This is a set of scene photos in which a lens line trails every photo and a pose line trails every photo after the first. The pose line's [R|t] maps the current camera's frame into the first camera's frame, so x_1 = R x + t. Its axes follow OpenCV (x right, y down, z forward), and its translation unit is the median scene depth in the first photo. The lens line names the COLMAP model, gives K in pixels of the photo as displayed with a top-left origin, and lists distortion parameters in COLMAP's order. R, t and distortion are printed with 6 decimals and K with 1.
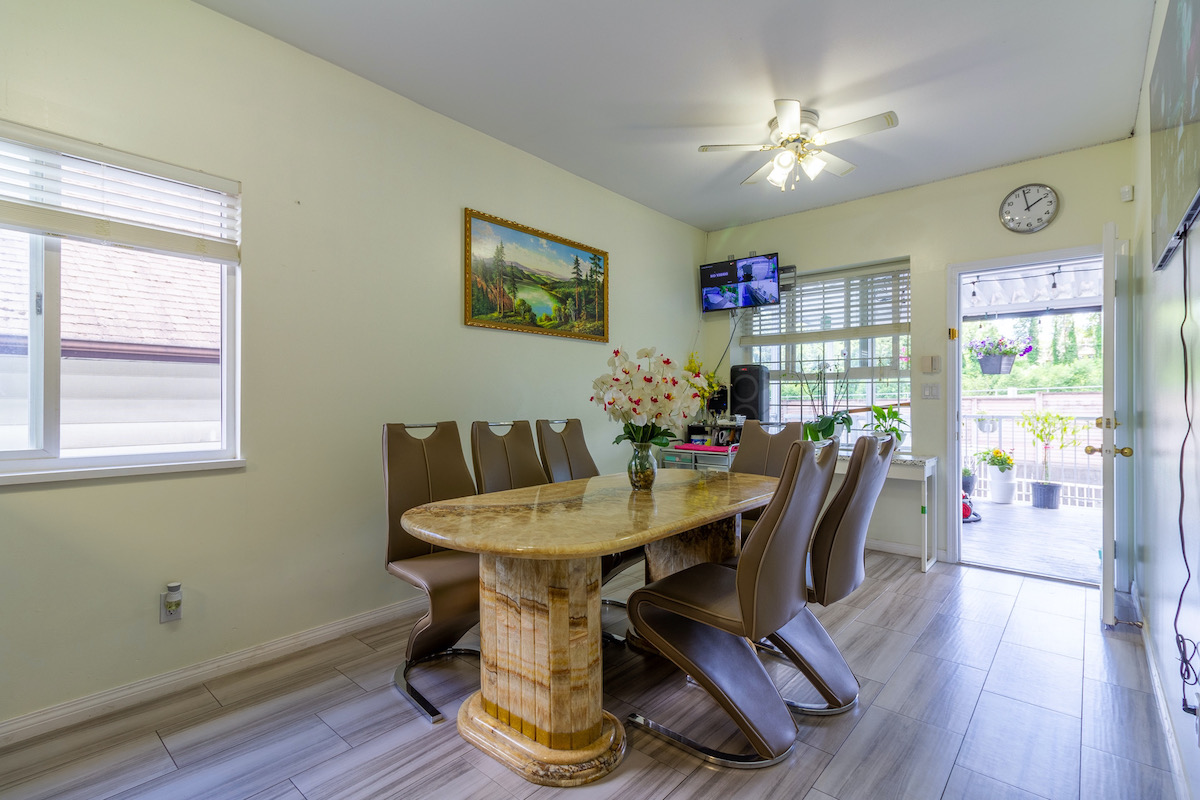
lens RADIAL K [[558.8, 0, 606.6], [0, 558.8, 404.1], [0, 0, 1]] dist [0.001330, -0.001090]
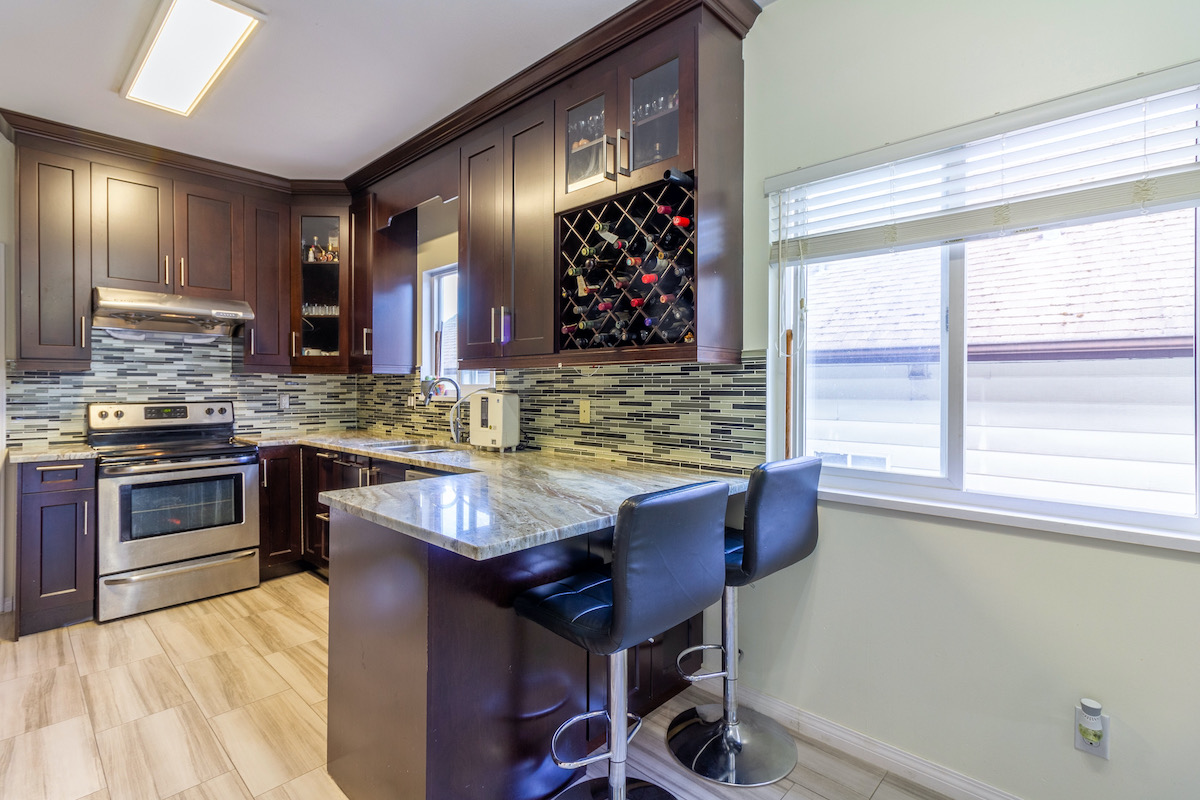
lens RADIAL K [[558.8, 0, 594.6], [0, 558.8, 388.0], [0, 0, 1]] dist [0.001330, -0.001090]
pose [[-0.049547, -0.002009, -0.998770, -0.035041], [-0.010683, 0.999942, -0.001481, -0.029825], [0.998715, 0.010596, -0.049566, 0.232370]]
